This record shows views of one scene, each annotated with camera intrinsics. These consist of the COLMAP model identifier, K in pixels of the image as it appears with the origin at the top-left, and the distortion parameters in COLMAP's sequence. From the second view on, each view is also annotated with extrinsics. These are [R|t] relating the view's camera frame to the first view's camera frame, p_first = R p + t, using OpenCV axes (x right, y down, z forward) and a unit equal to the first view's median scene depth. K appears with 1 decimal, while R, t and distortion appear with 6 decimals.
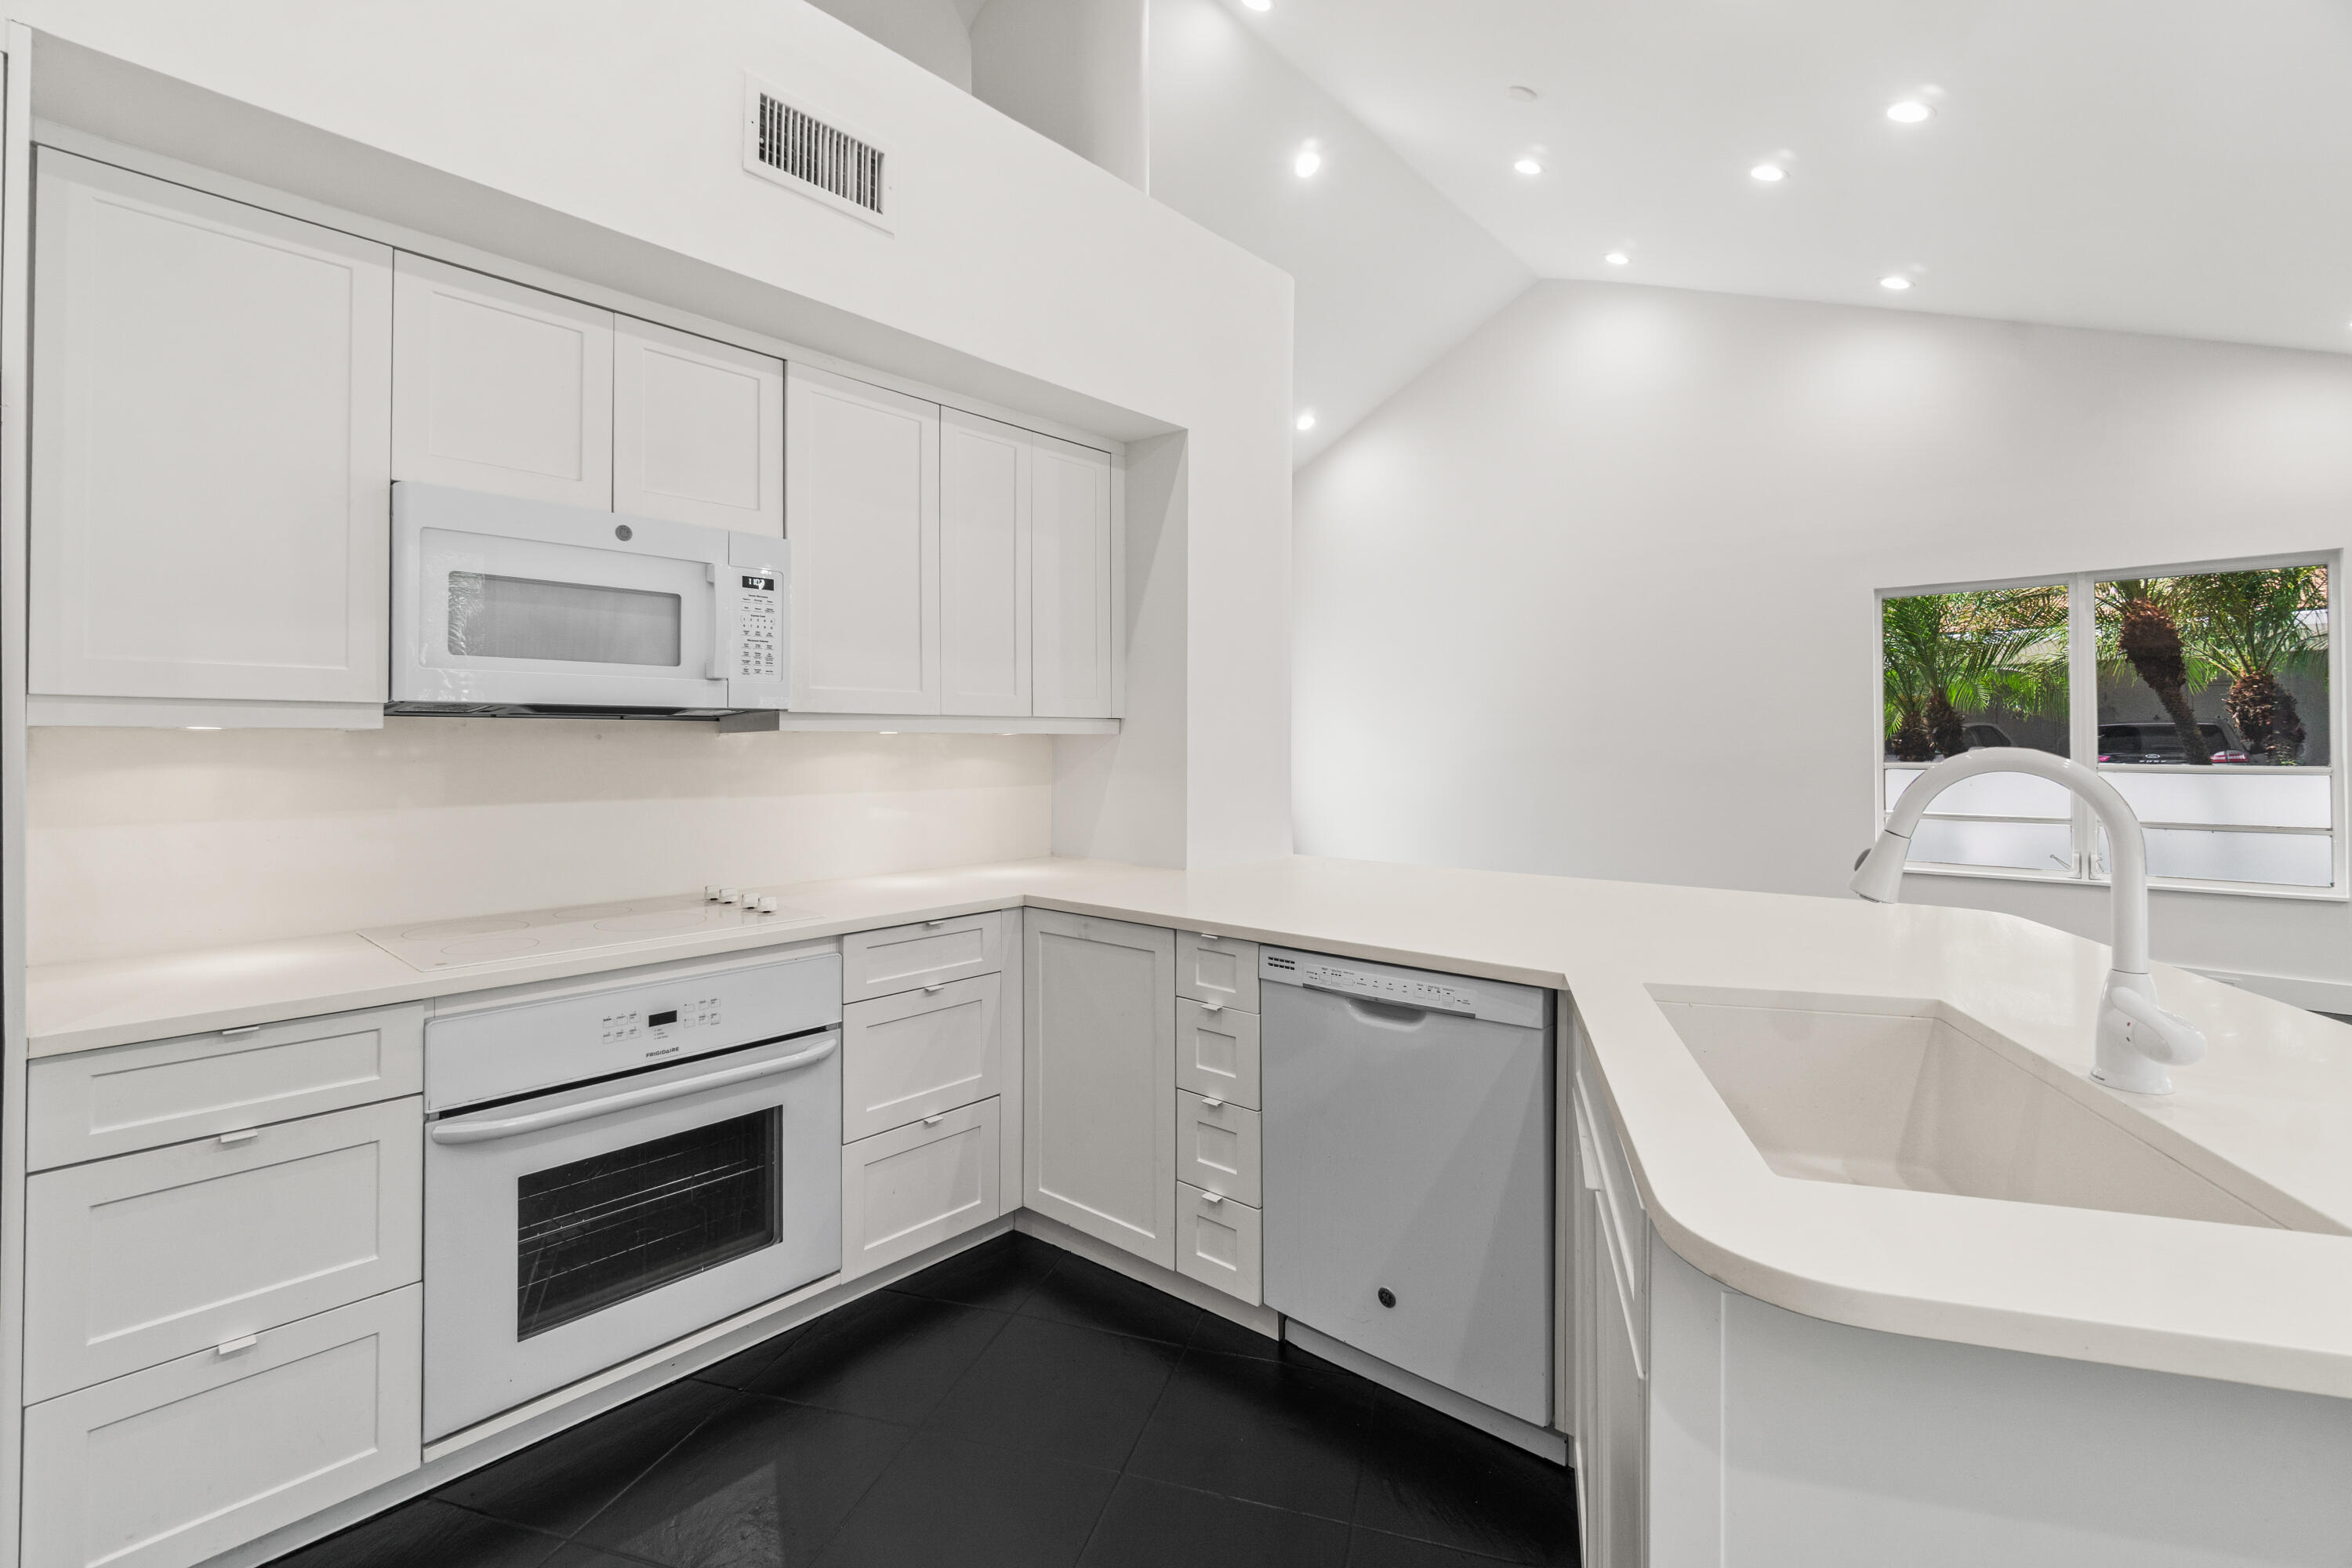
lens RADIAL K [[1040.9, 0, 1144.4], [0, 1040.9, 739.9], [0, 0, 1]] dist [-0.000909, -0.000158]
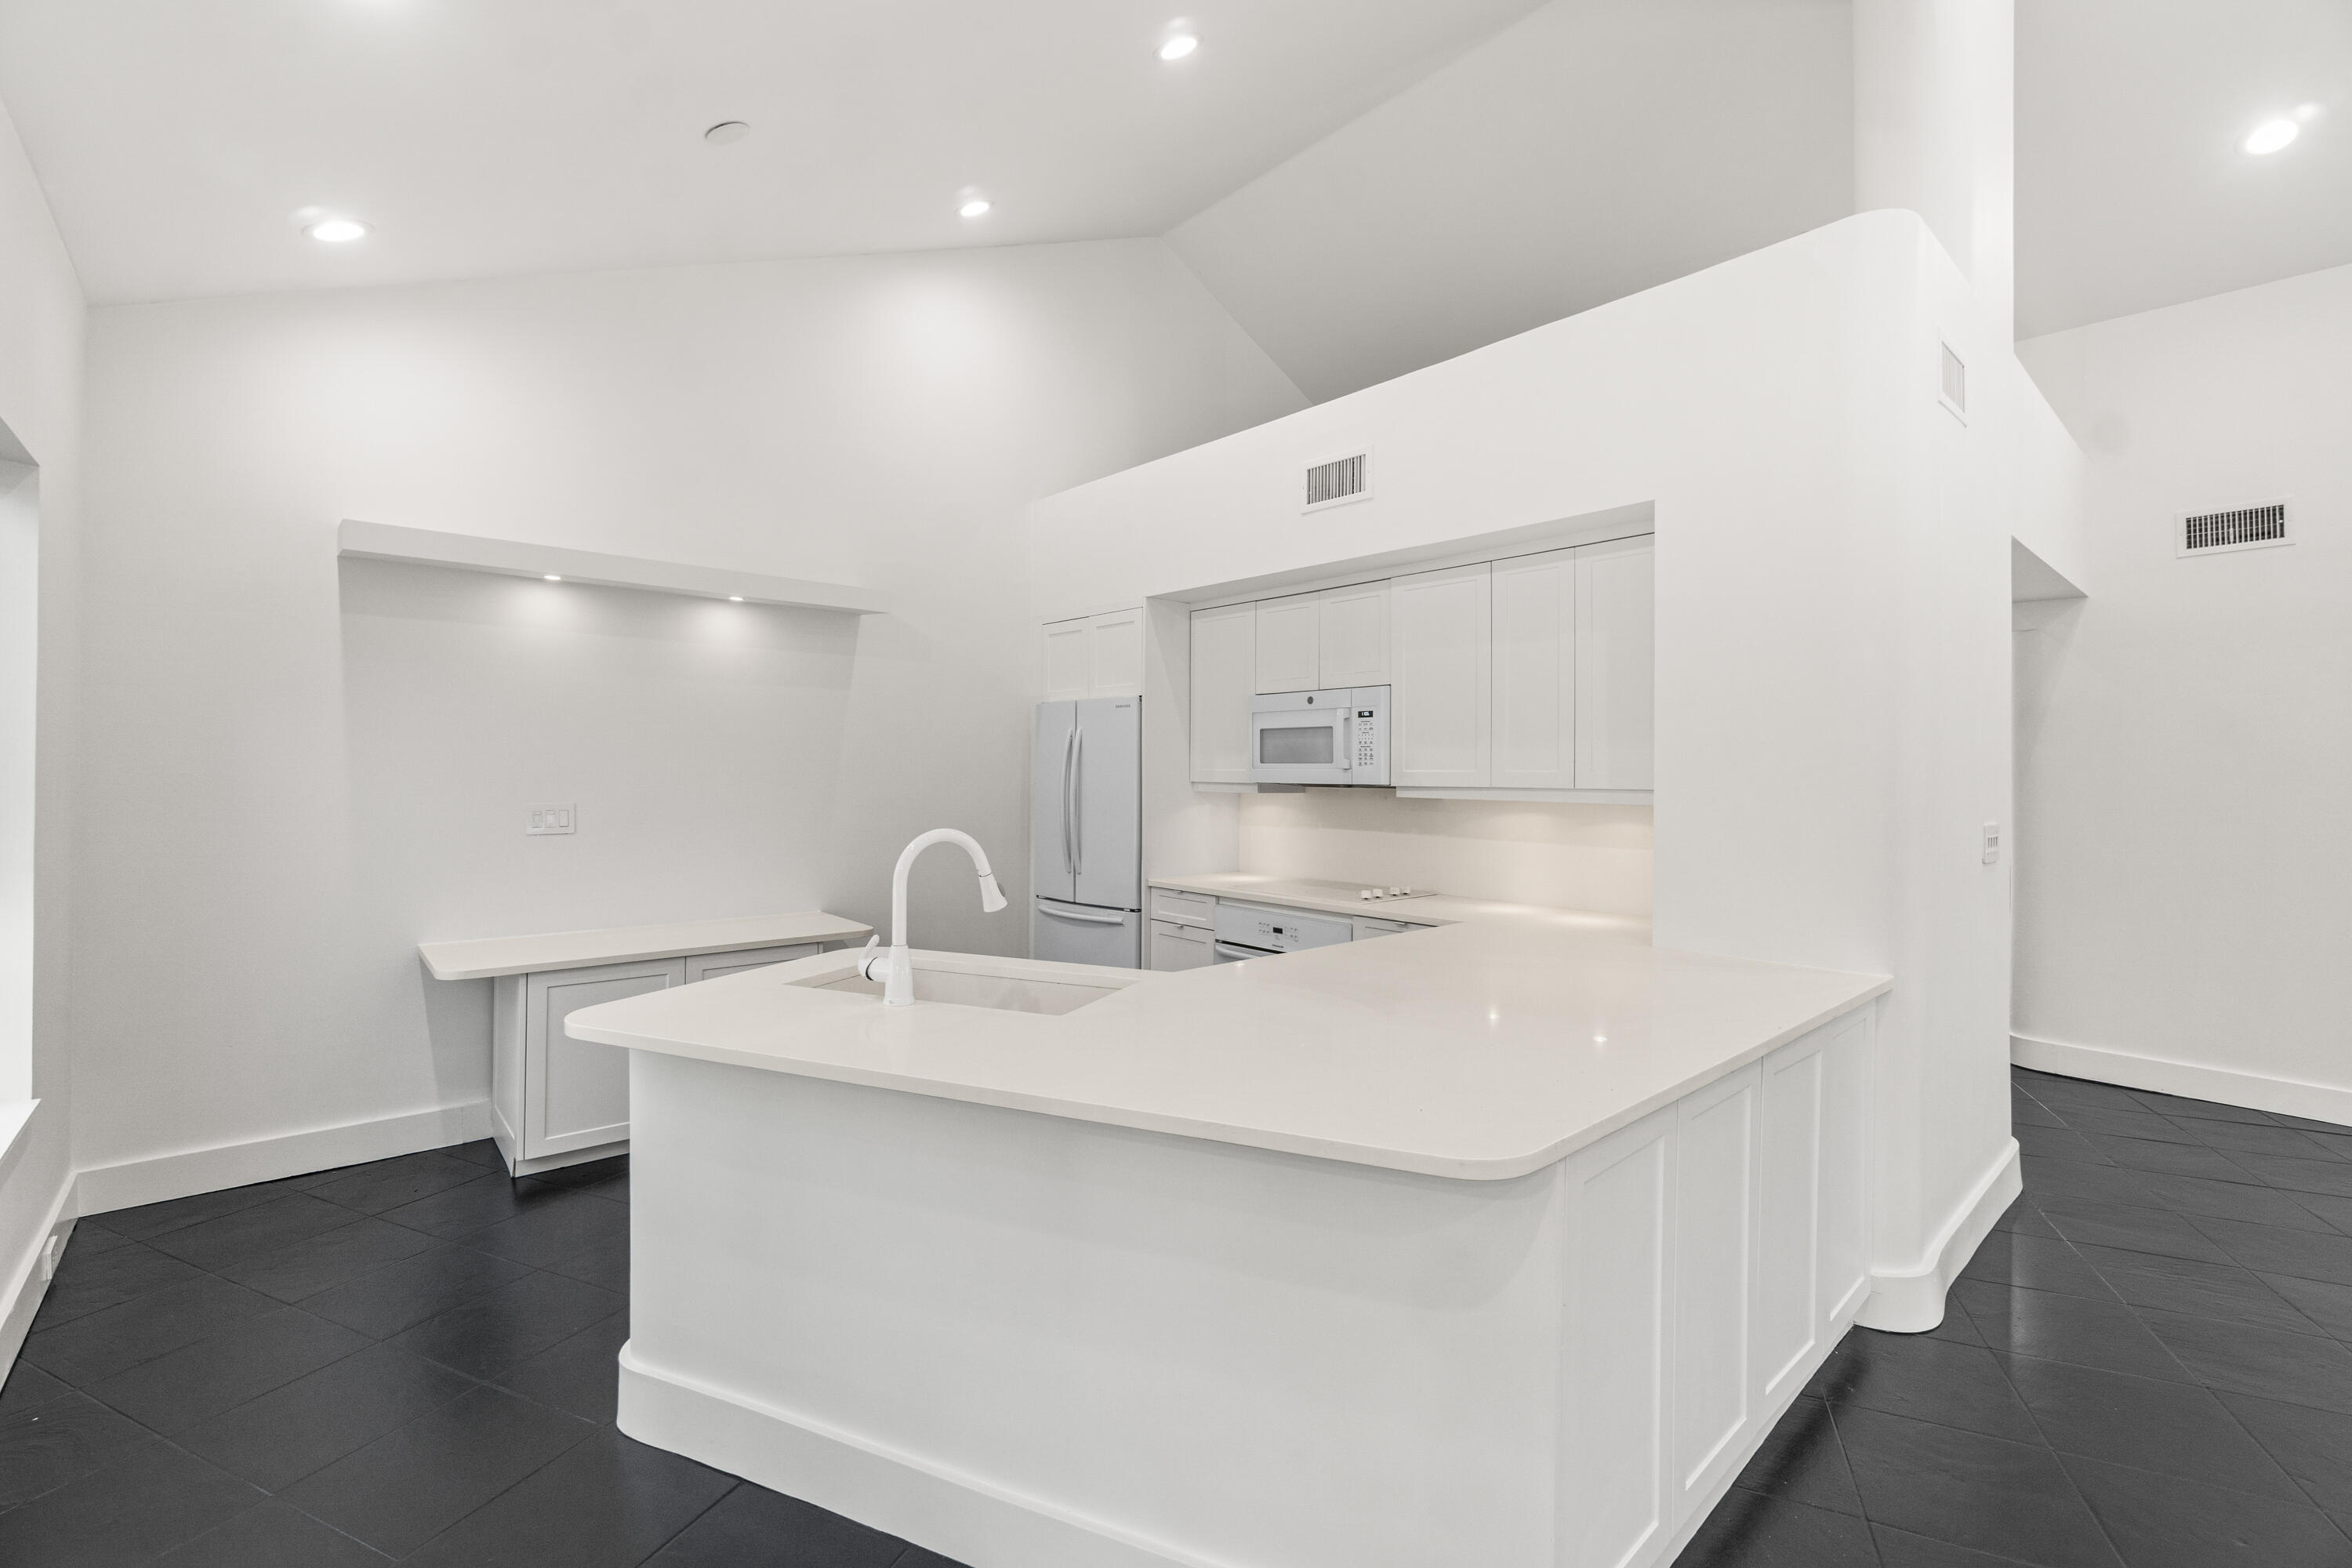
lens RADIAL K [[1002.1, 0, 1176.0], [0, 1002.1, 784.0], [0, 0, 1]] dist [0.000134, -0.000001]
pose [[-0.112492, 0.013479, -0.993561, 1.479353], [0.002502, 0.999909, 0.013282, -0.058553], [0.993649, -0.000992, -0.112515, 0.935434]]
